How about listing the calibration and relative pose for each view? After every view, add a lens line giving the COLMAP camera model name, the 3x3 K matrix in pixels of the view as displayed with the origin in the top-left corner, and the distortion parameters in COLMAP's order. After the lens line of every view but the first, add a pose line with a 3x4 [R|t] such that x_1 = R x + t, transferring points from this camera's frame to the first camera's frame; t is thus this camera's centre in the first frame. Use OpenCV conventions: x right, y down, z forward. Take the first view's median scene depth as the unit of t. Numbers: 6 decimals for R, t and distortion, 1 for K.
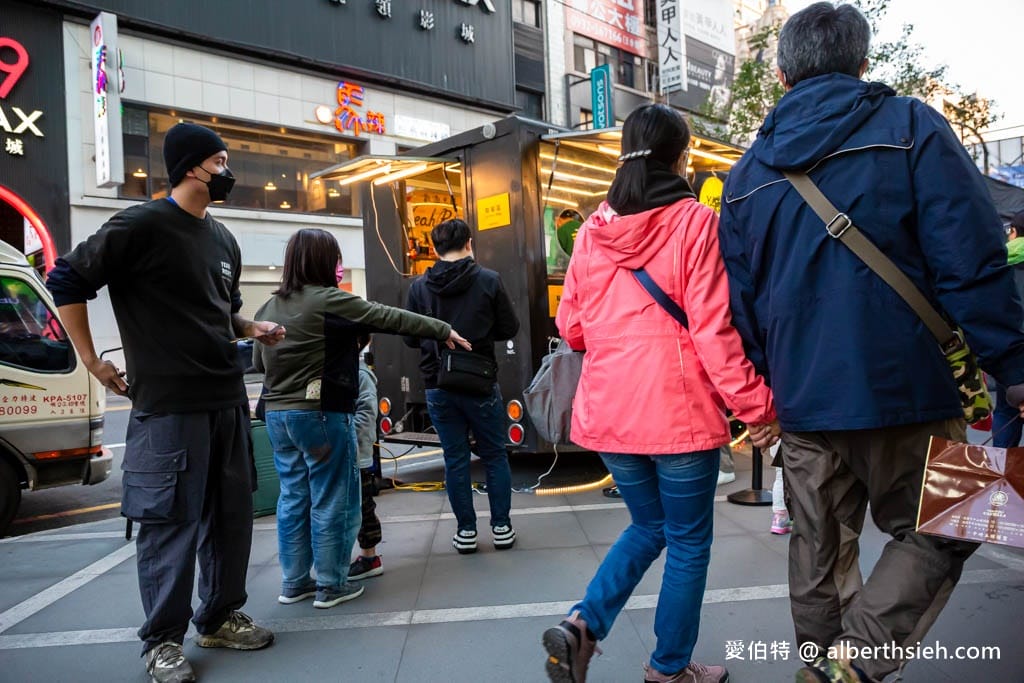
lens RADIAL K [[774.1, 0, 512.0], [0, 774.1, 338.9], [0, 0, 1]] dist [-0.039747, -0.000919]
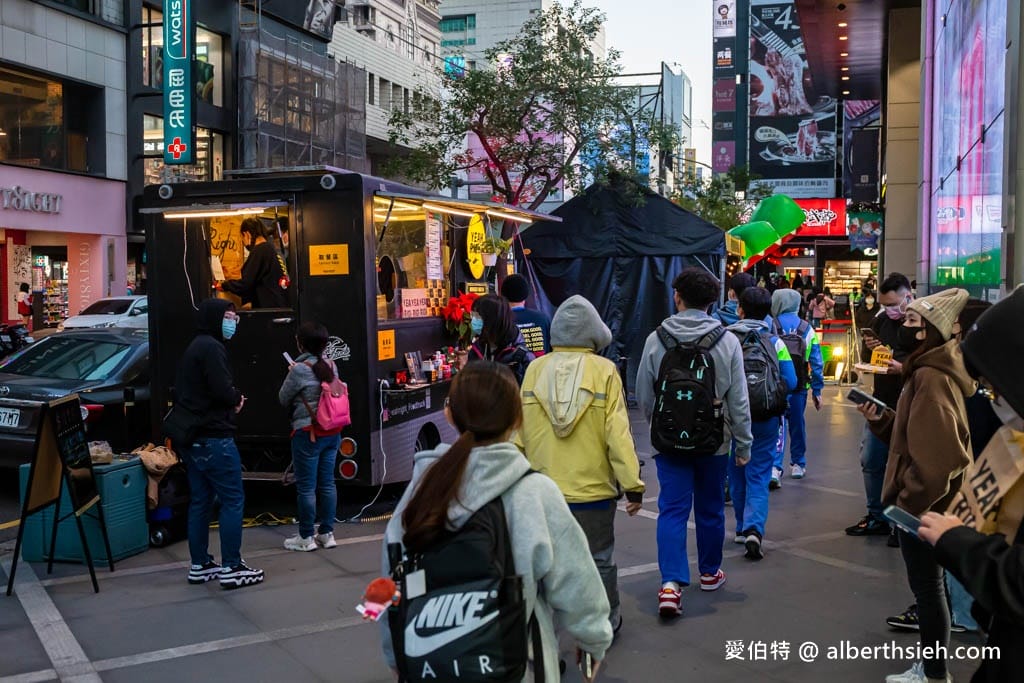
lens RADIAL K [[1127.1, 0, 512.0], [0, 1127.1, 341.5], [0, 0, 1]] dist [0.000946, 0.029656]
pose [[0.879789, 0.015213, 0.475121, -0.533143], [-0.029276, 0.999325, 0.022211, -0.094049], [-0.474462, -0.033451, 0.879640, -0.474133]]
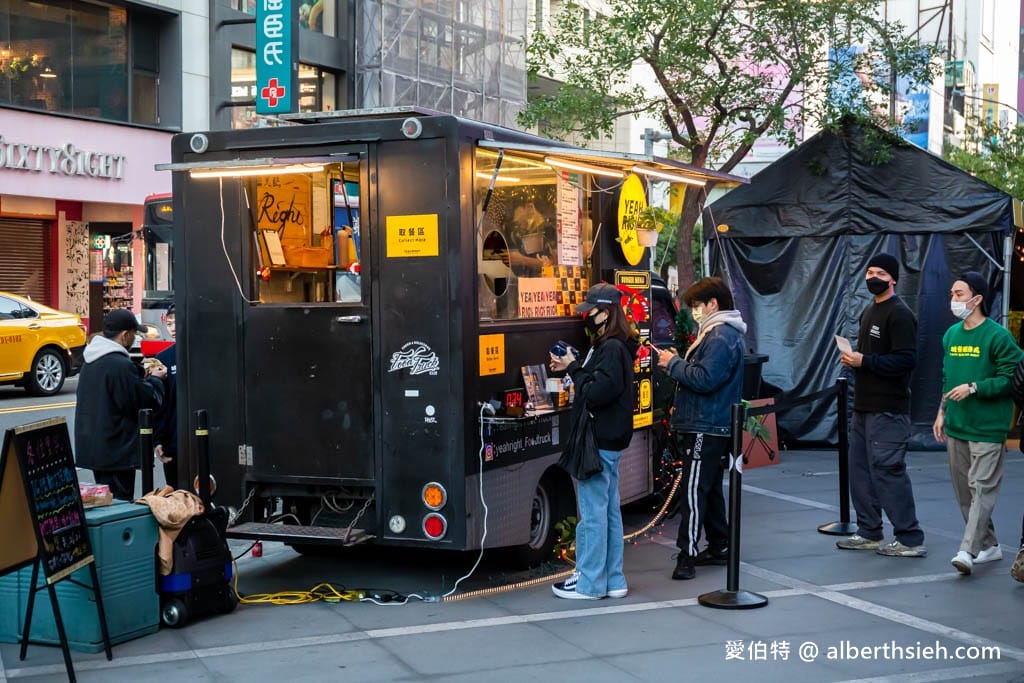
lens RADIAL K [[1529.1, 0, 512.0], [0, 1529.1, 341.5], [0, 0, 1]] dist [0.092699, 0.056686]
pose [[0.939752, 0.029563, 0.340577, -0.443146], [-0.038181, 0.999097, 0.018629, -0.091859], [-0.339719, -0.030510, 0.940032, -0.457177]]
